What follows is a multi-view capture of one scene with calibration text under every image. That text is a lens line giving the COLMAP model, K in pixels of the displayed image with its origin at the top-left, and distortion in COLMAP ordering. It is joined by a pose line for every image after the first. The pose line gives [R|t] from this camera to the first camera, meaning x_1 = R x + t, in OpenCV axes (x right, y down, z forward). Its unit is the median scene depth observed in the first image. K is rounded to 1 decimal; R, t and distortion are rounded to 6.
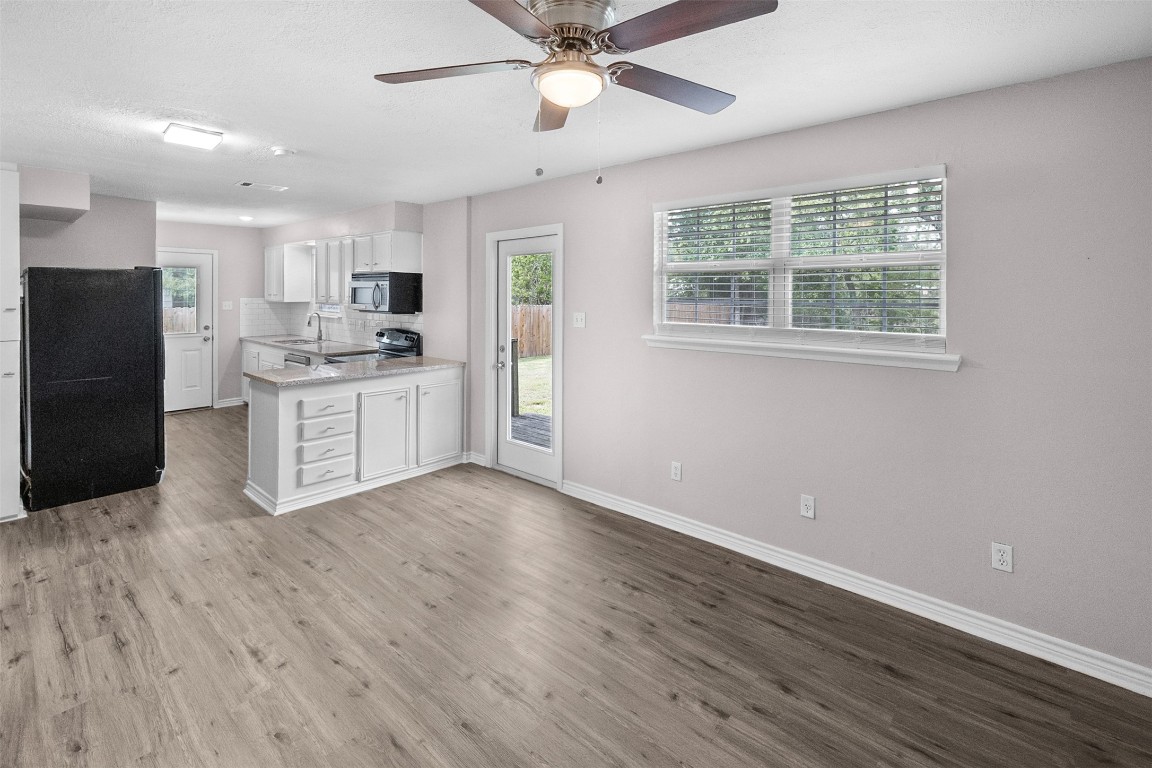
lens RADIAL K [[533.3, 0, 574.3], [0, 533.3, 302.3], [0, 0, 1]] dist [0.004525, -0.000449]
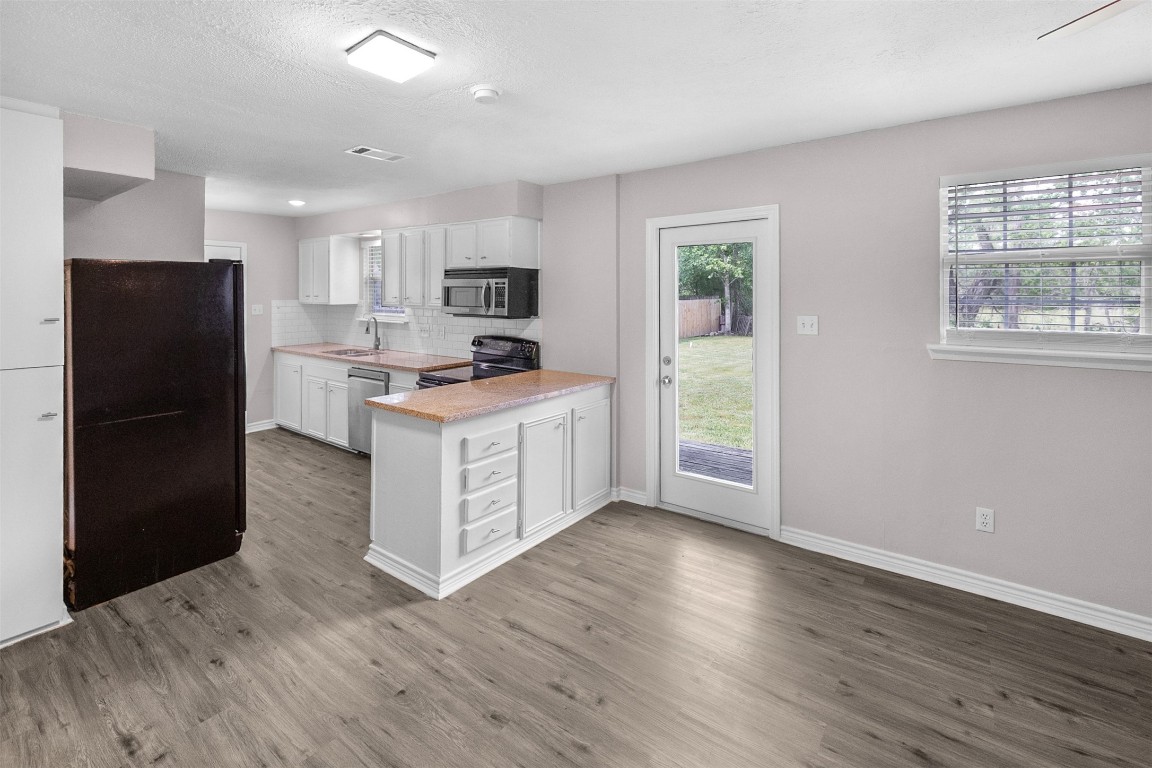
lens RADIAL K [[533.3, 0, 590.4], [0, 533.3, 298.7], [0, 0, 1]] dist [0.004525, -0.000449]
pose [[0.996101, -0.006374, 0.087992, -0.373467], [0.006916, 0.999959, -0.005858, -0.003975], [-0.087951, 0.006444, 0.996104, 0.227836]]
